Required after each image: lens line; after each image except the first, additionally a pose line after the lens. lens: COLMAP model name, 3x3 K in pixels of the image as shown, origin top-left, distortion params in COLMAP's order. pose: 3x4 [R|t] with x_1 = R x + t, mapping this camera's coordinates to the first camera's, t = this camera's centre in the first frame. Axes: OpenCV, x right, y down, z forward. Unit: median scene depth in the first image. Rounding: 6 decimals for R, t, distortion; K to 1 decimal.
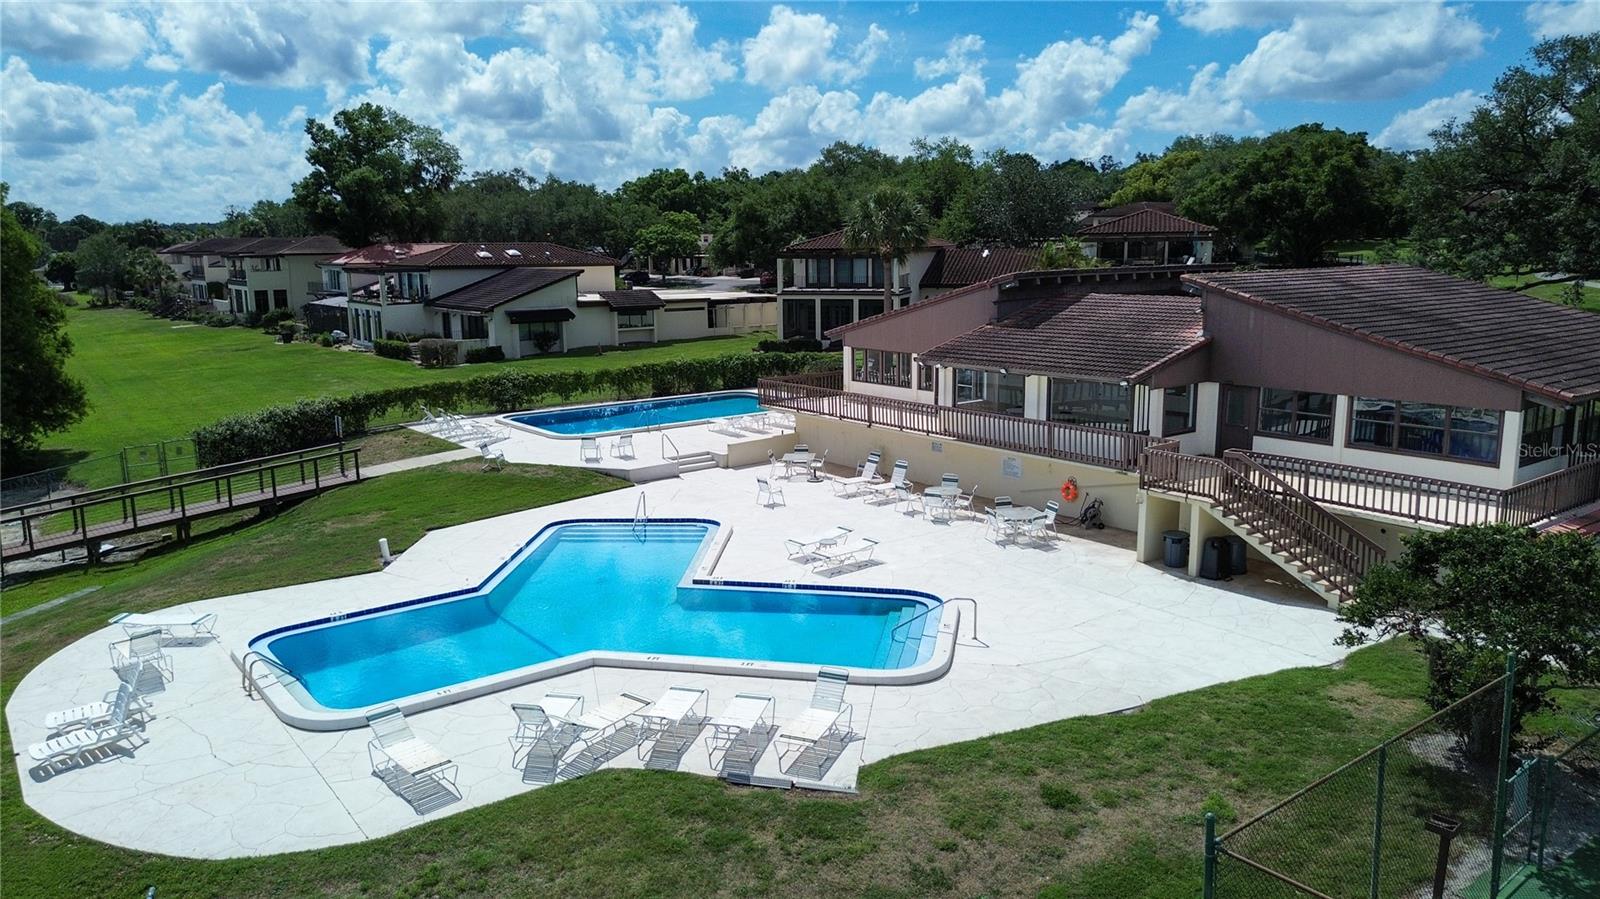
lens RADIAL K [[1141.4, 0, 794.9], [0, 1141.4, 442.4], [0, 0, 1]] dist [0.065148, -0.057177]
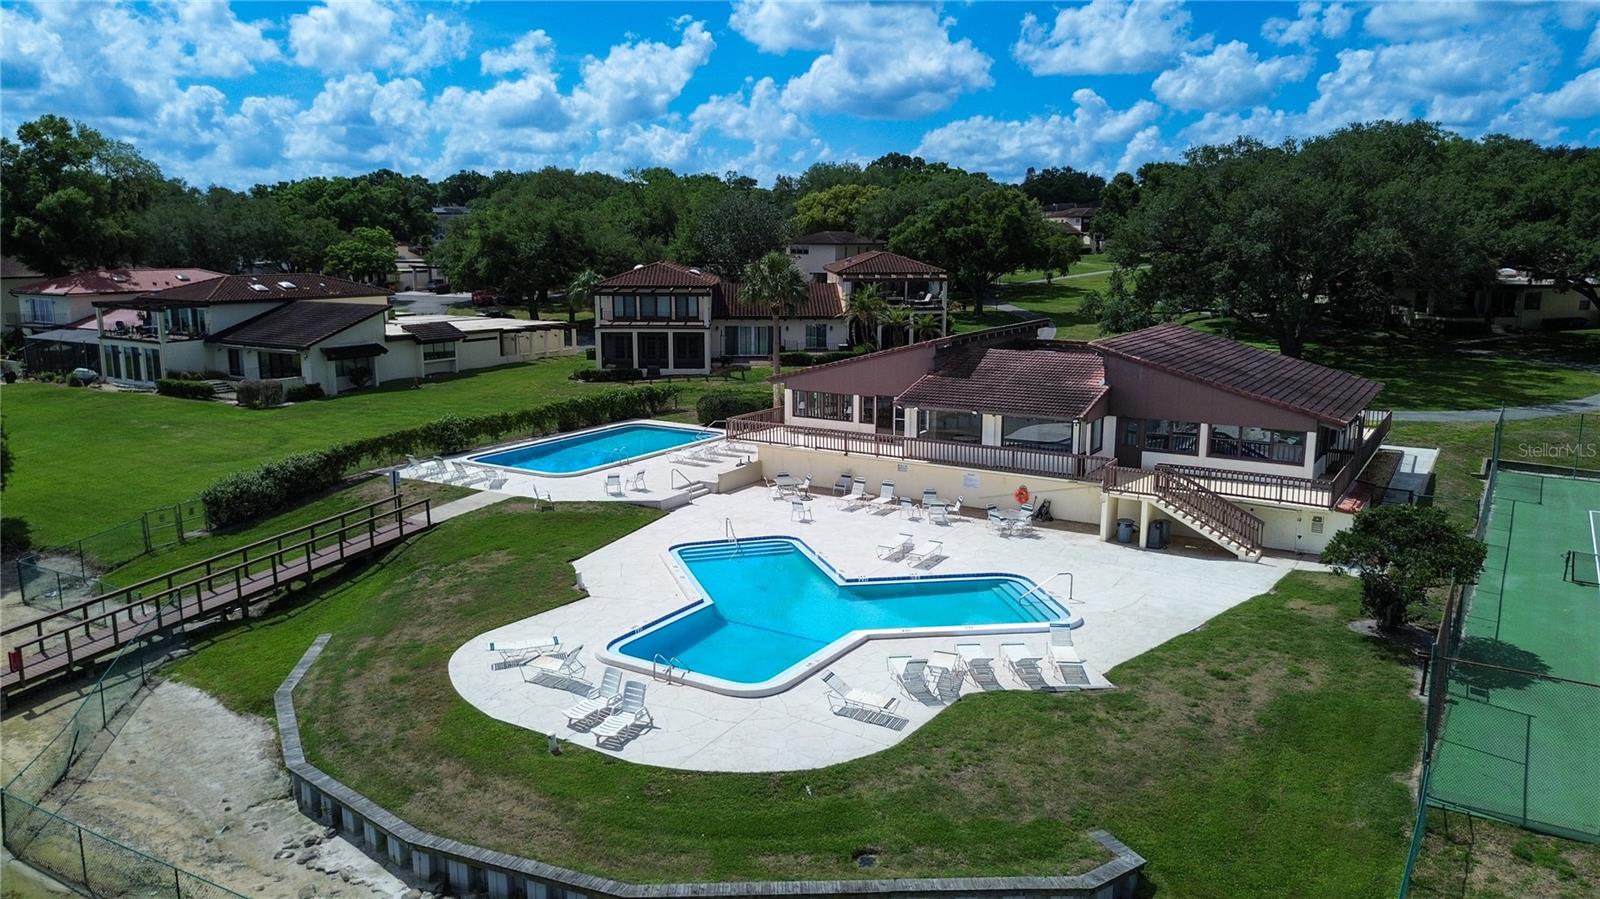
lens RADIAL K [[1141.4, 0, 794.9], [0, 1141.4, 442.4], [0, 0, 1]] dist [0.065148, -0.057177]
pose [[0.938415, -0.051148, 0.341702, -0.492492], [0.050149, 0.998672, 0.011762, -0.052768], [-0.341850, 0.006098, 0.939735, -0.228625]]
